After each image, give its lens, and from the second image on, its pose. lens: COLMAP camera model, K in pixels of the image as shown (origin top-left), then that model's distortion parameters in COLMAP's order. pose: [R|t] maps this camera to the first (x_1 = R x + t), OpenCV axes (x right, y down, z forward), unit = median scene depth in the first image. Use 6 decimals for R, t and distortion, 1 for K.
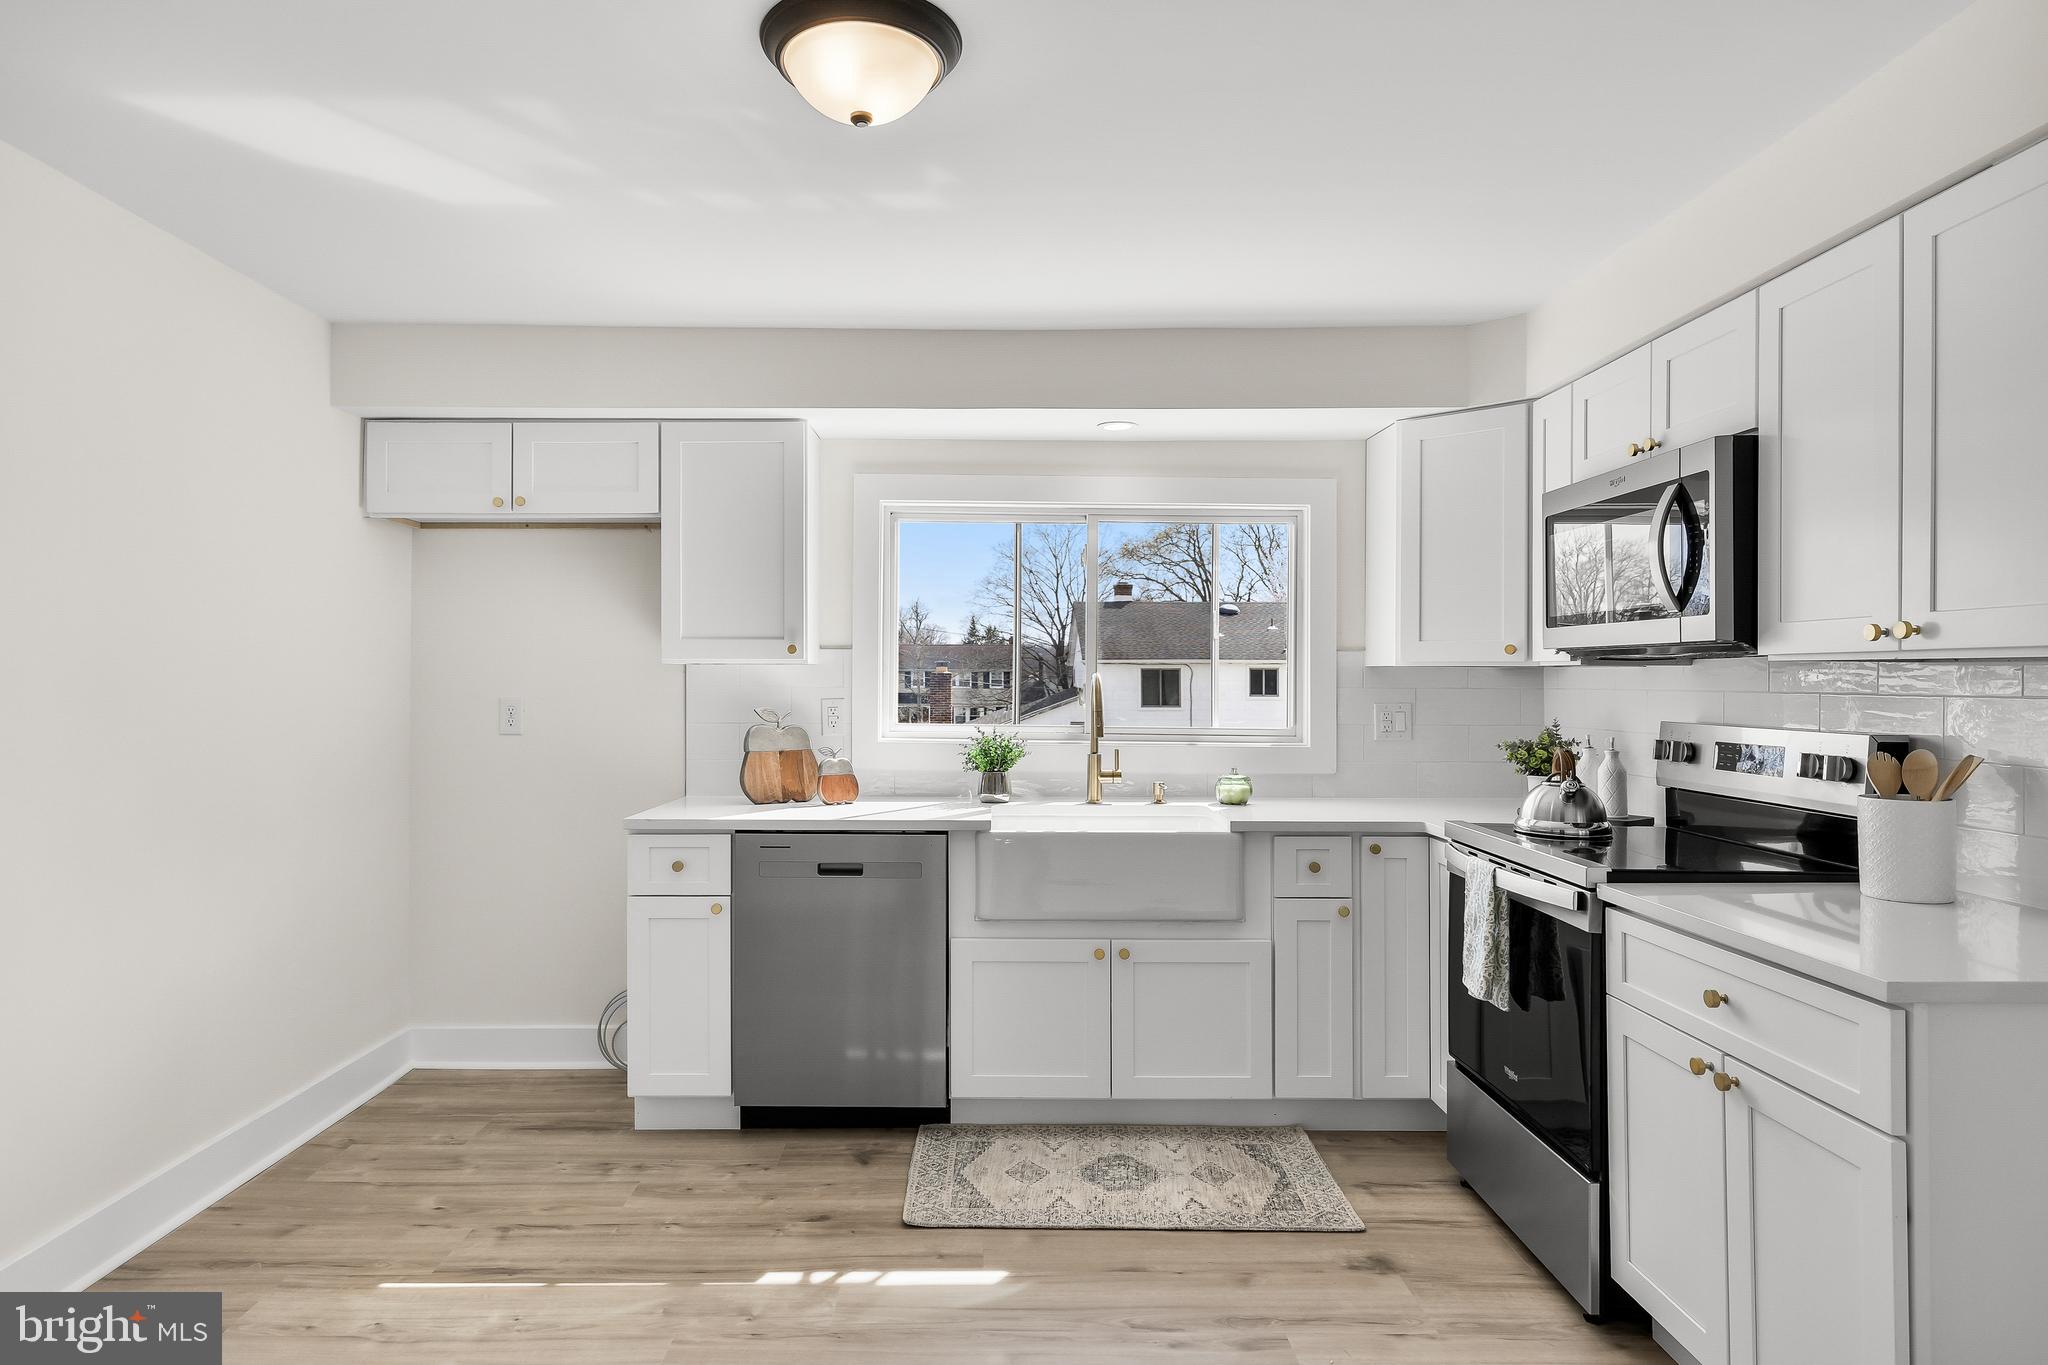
lens RADIAL K [[1204.6, 0, 973.4], [0, 1204.6, 674.7], [0, 0, 1]] dist [0.000533, -0.001535]
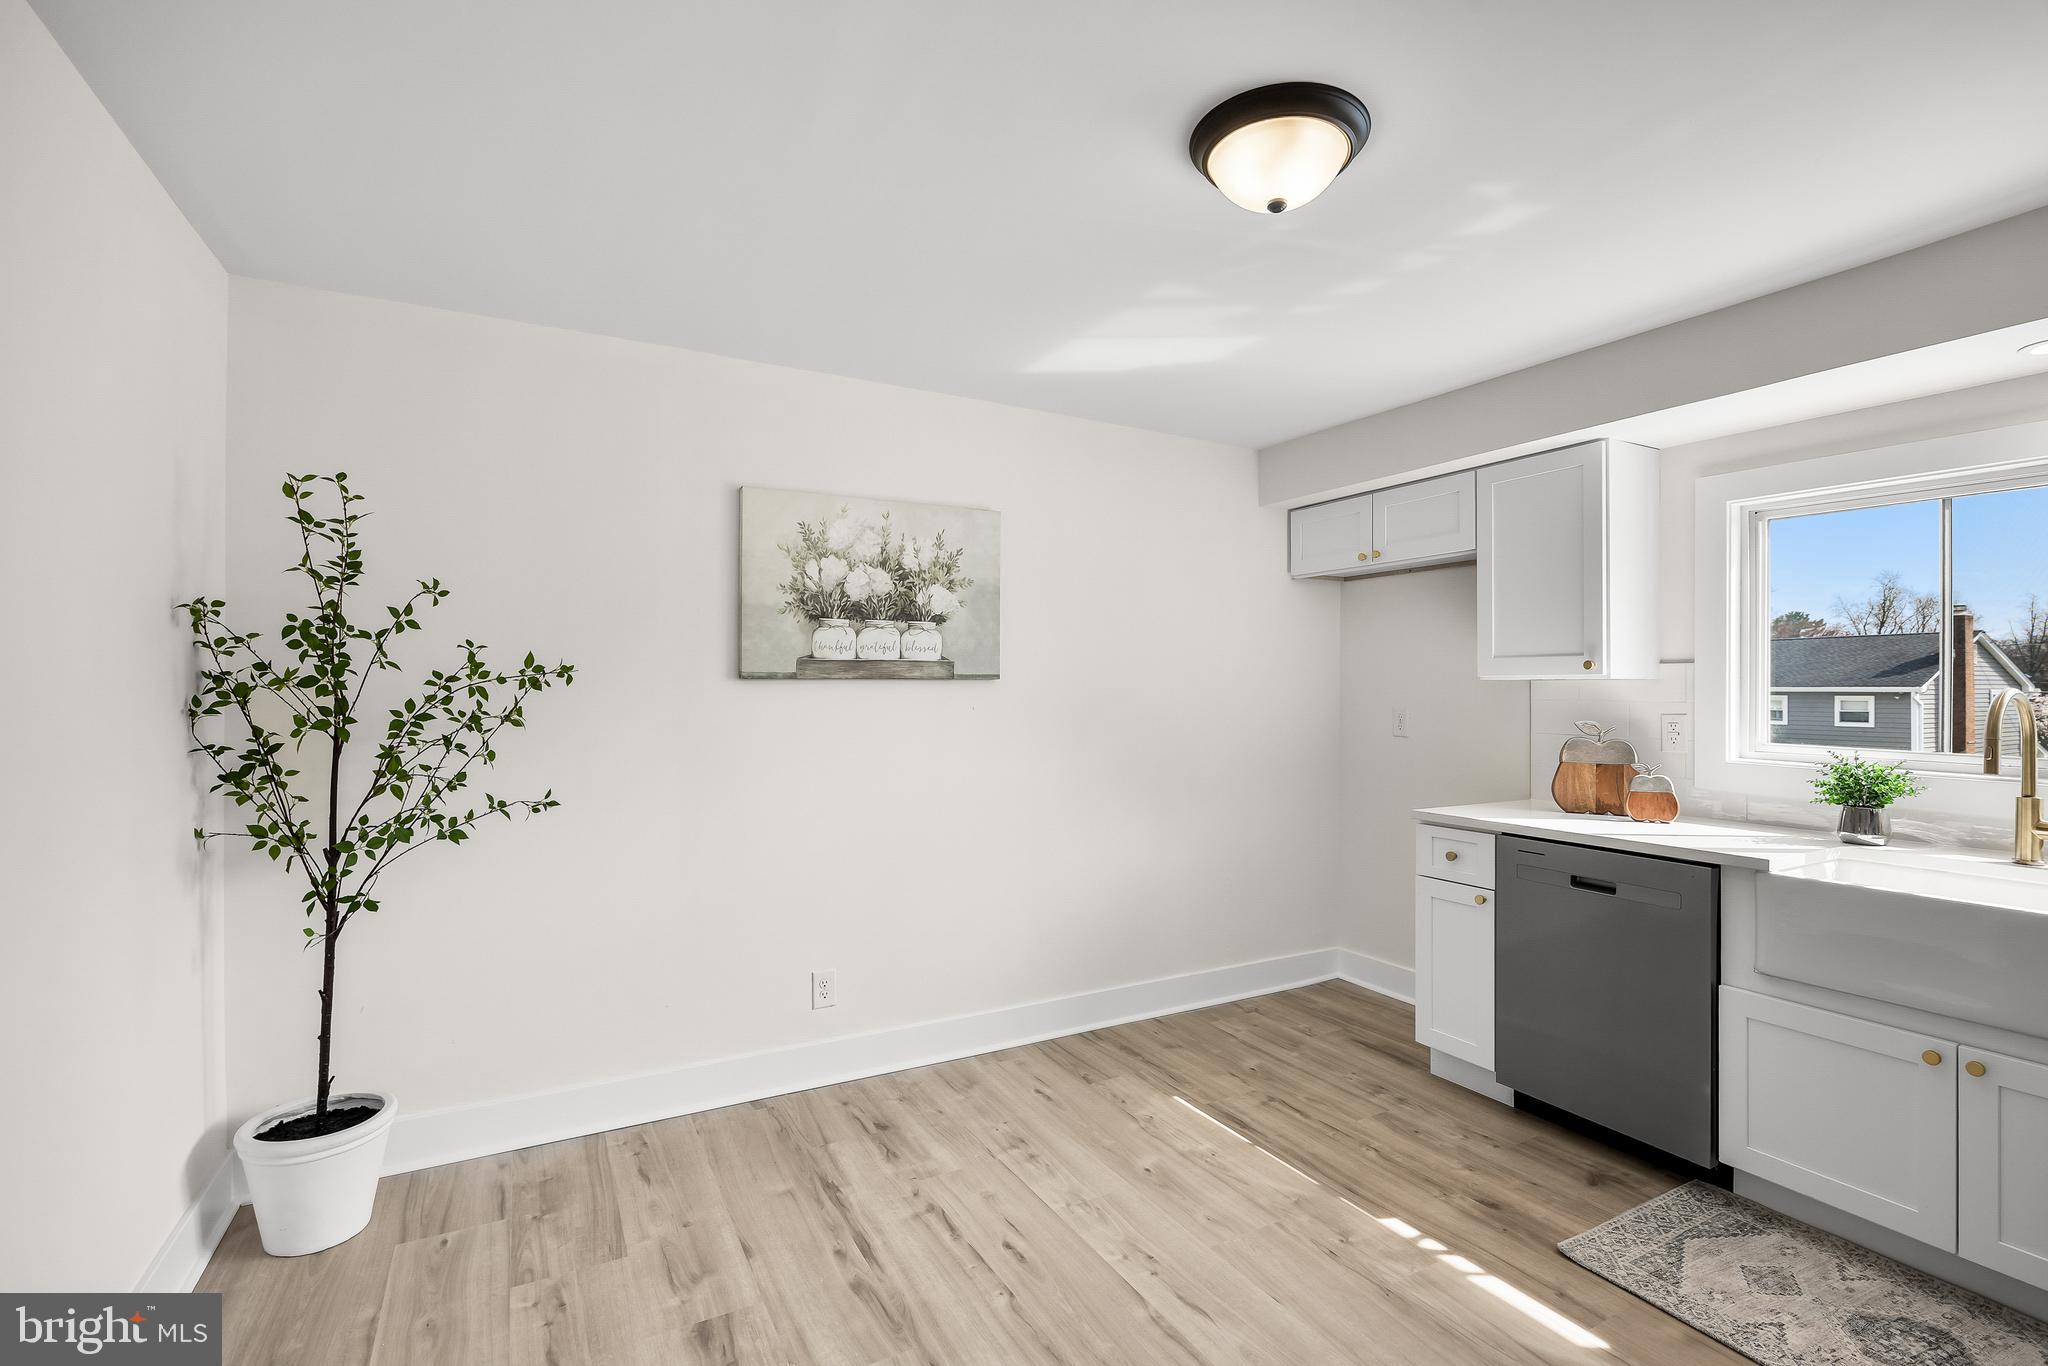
lens RADIAL K [[923.6, 0, 1024.0], [0, 923.6, 683.0], [0, 0, 1]] dist [-0.012092, 0.000628]
pose [[0.483862, -0.005885, -0.875124, 0.346527], [0.001365, 0.999981, -0.005970, -0.001854], [0.875143, 0.001694, 0.483861, 0.228324]]
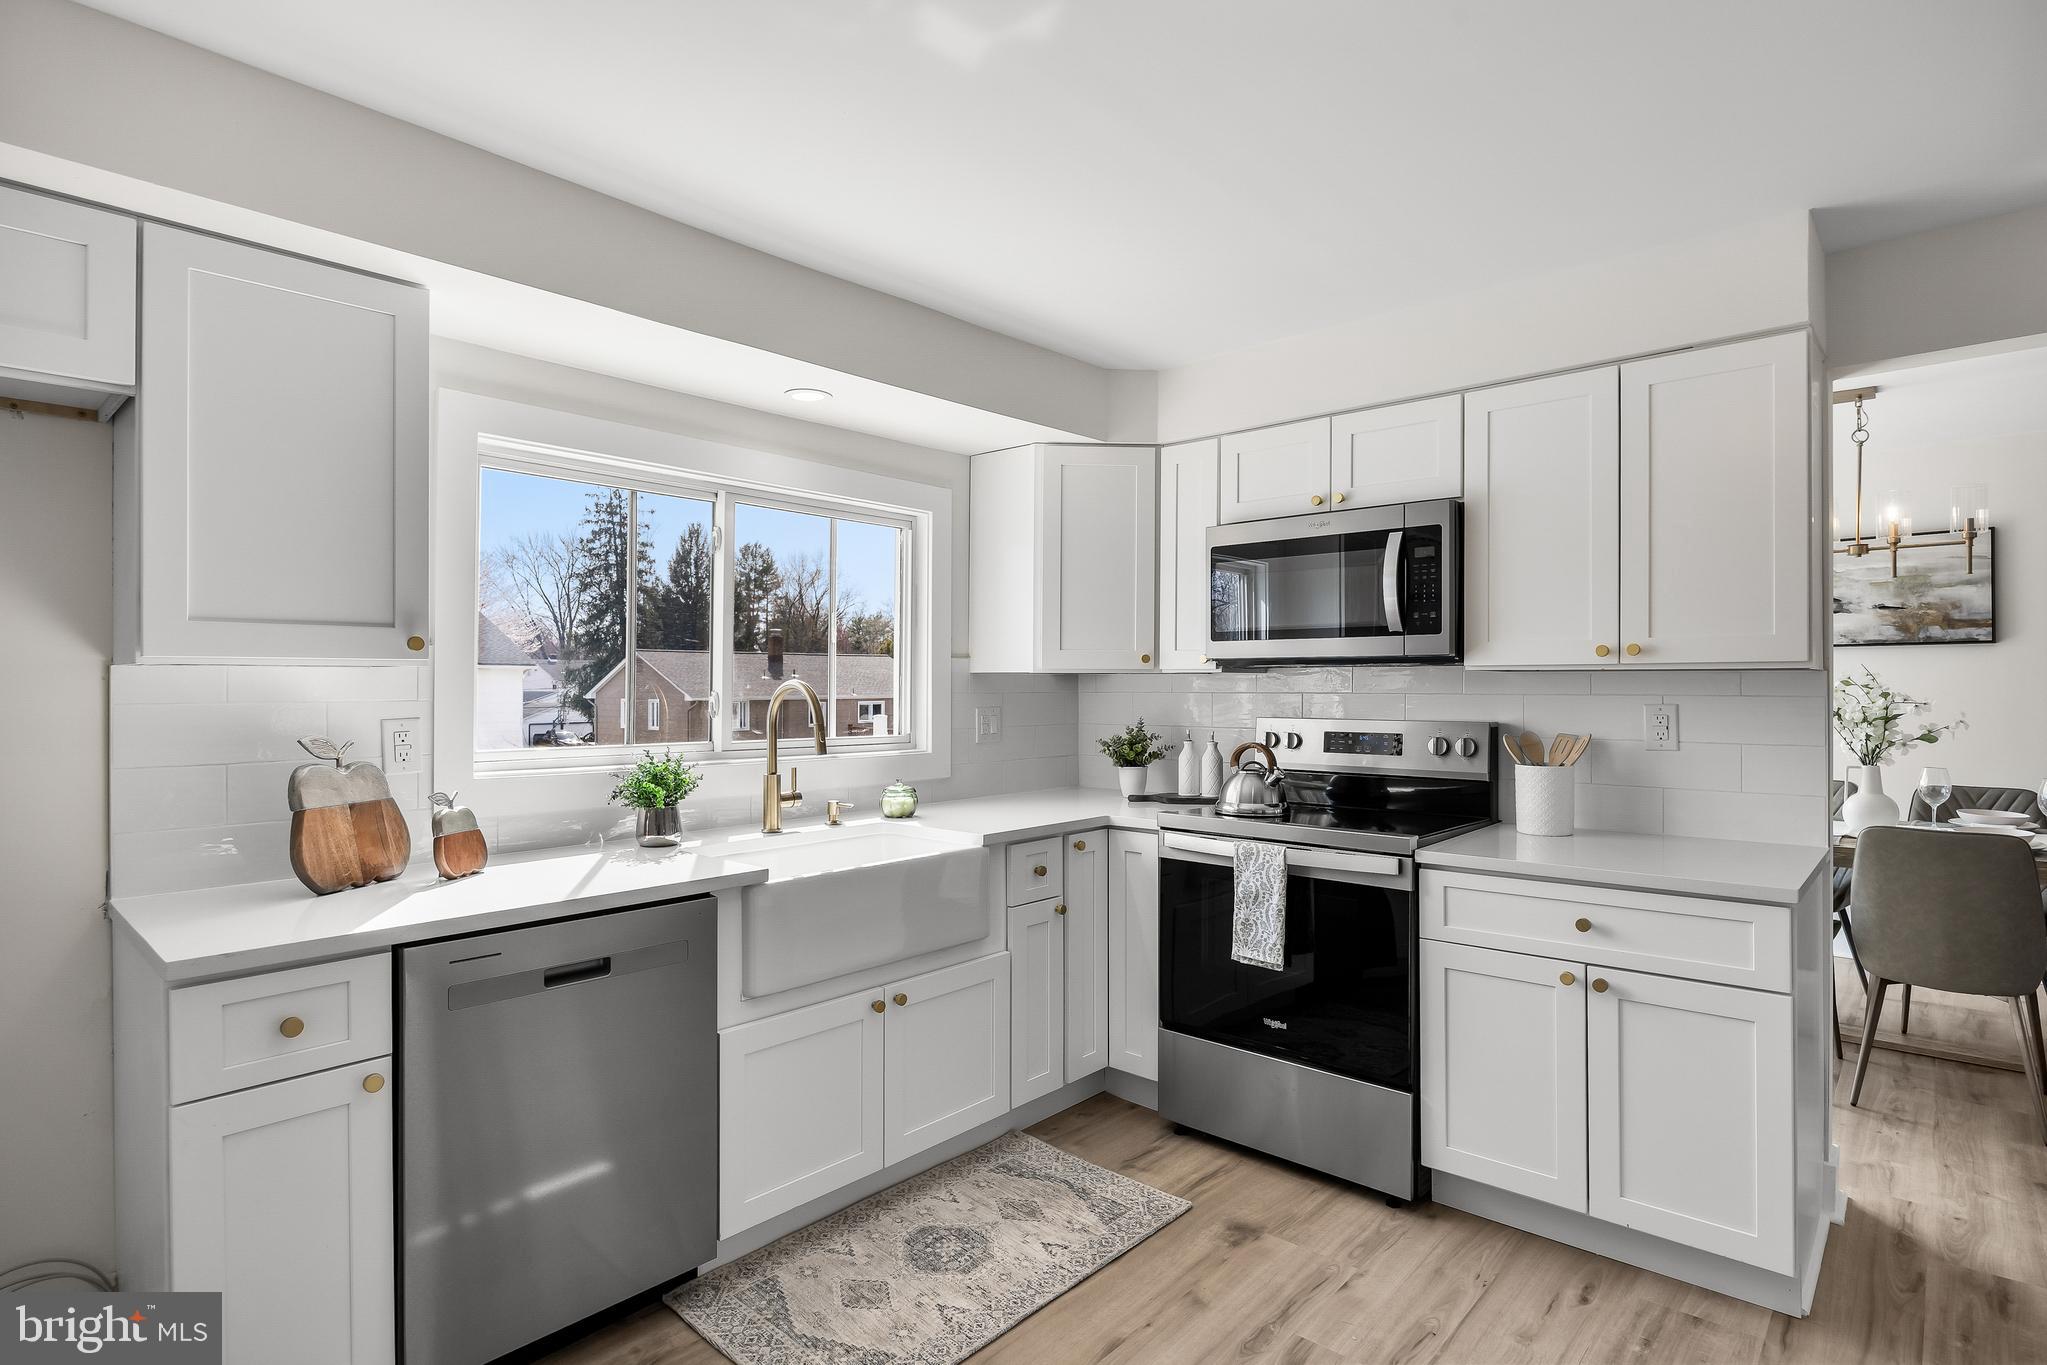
lens RADIAL K [[1055.7, 0, 1023.5], [0, 1055.7, 682.5], [0, 0, 1]] dist [-0.010692, -0.000534]
pose [[0.650822, -0.003537, 0.759222, -0.415422], [0.002276, 0.999994, 0.002708, -0.001219], [-0.759227, -0.000034, 0.650826, 0.448826]]
